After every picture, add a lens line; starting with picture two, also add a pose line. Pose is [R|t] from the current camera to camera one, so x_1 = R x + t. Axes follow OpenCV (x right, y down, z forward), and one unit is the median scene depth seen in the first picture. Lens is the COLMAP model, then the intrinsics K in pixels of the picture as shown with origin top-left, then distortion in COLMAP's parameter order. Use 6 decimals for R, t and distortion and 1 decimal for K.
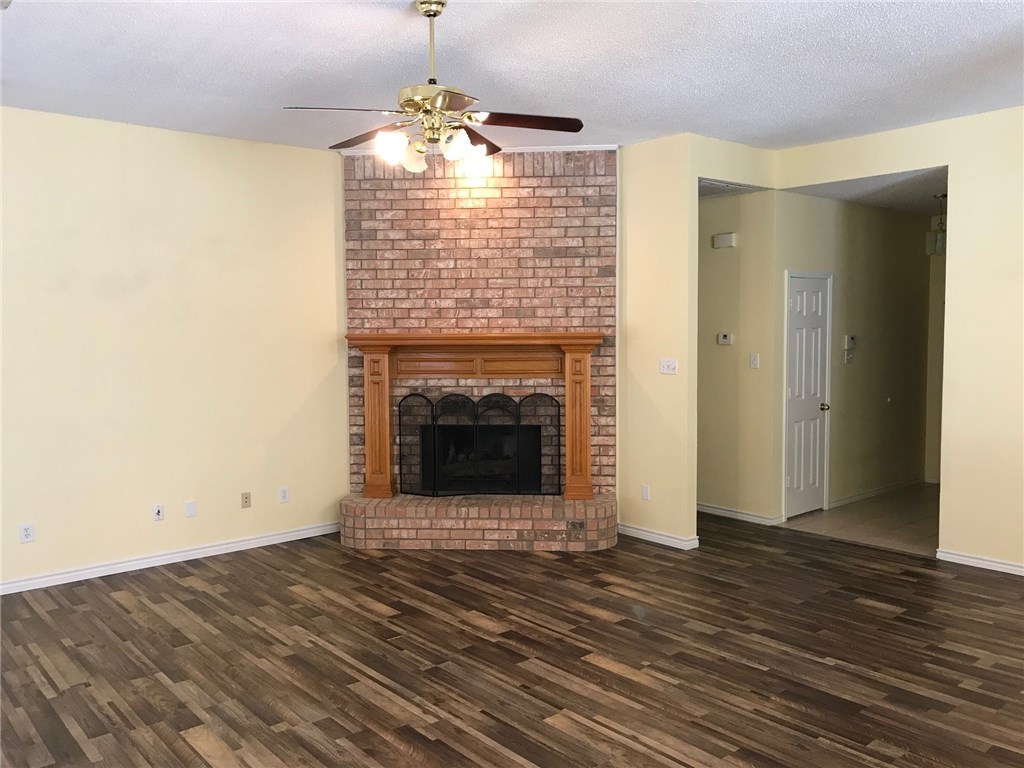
lens RADIAL K [[842.6, 0, 504.1], [0, 842.6, 386.0], [0, 0, 1]] dist [0.048971, -0.036019]
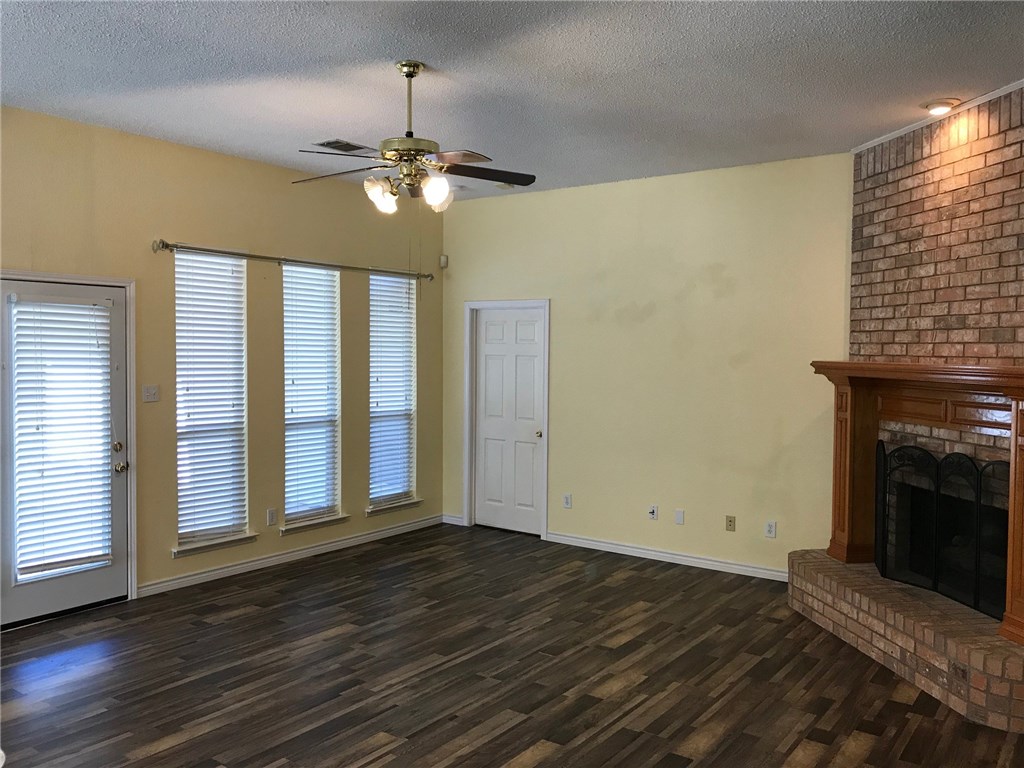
lens RADIAL K [[842.6, 0, 505.8], [0, 842.6, 377.9], [0, 0, 1]] dist [0.048971, -0.036019]
pose [[0.237237, 0.043708, -0.970468, 0.652463], [-0.080802, 0.996413, 0.025124, -0.044594], [0.968086, 0.072455, 0.239918, 0.531386]]
